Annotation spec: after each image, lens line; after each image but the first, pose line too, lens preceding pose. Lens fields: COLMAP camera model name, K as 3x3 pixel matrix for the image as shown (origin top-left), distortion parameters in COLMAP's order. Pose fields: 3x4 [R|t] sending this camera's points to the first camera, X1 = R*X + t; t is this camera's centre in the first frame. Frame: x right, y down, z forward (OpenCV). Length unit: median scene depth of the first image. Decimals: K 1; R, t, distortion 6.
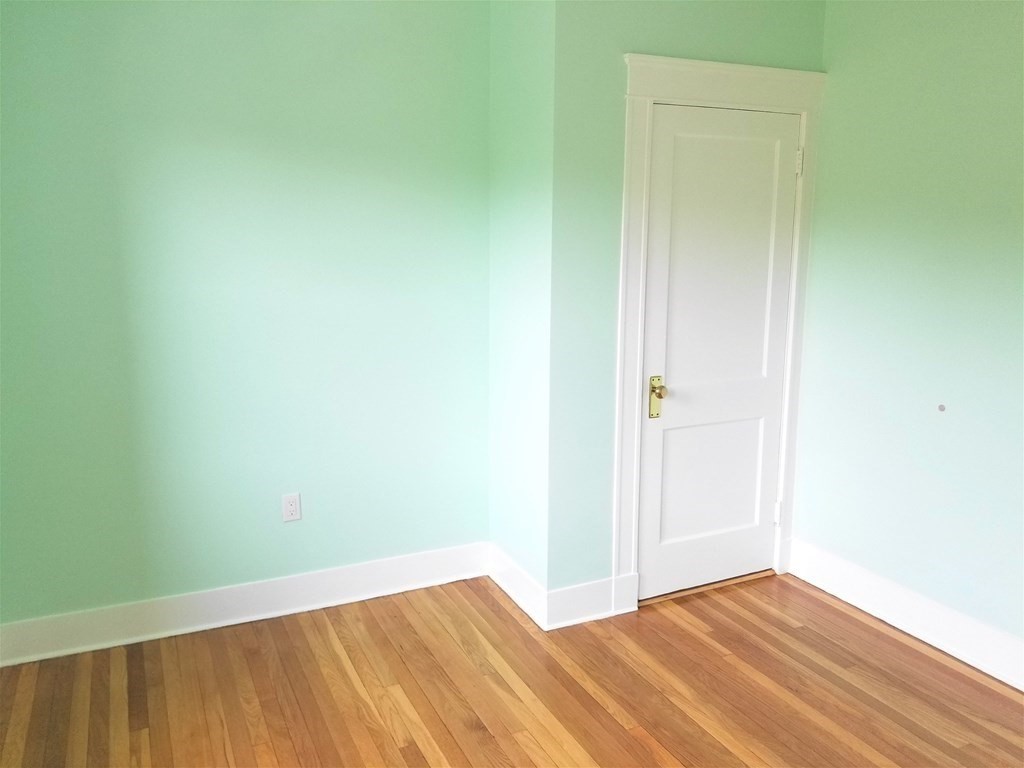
lens RADIAL K [[828.4, 0, 514.0], [0, 828.4, 382.8], [0, 0, 1]] dist [-0.005206, -0.011033]
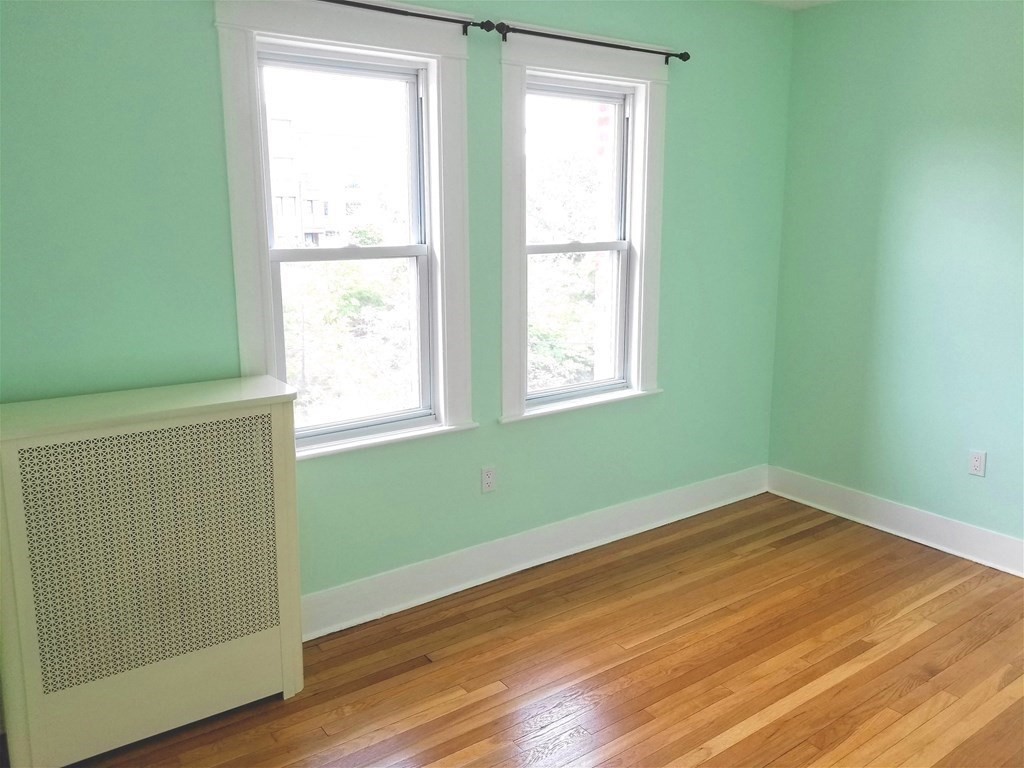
lens RADIAL K [[828.4, 0, 511.8], [0, 828.4, 388.3], [0, 0, 1]] dist [-0.005206, -0.011033]
pose [[0.190581, 0.216626, -0.957472, 0.705350], [-0.188375, 0.965293, 0.180900, -0.029873], [0.963428, 0.145887, 0.224774, 0.152206]]
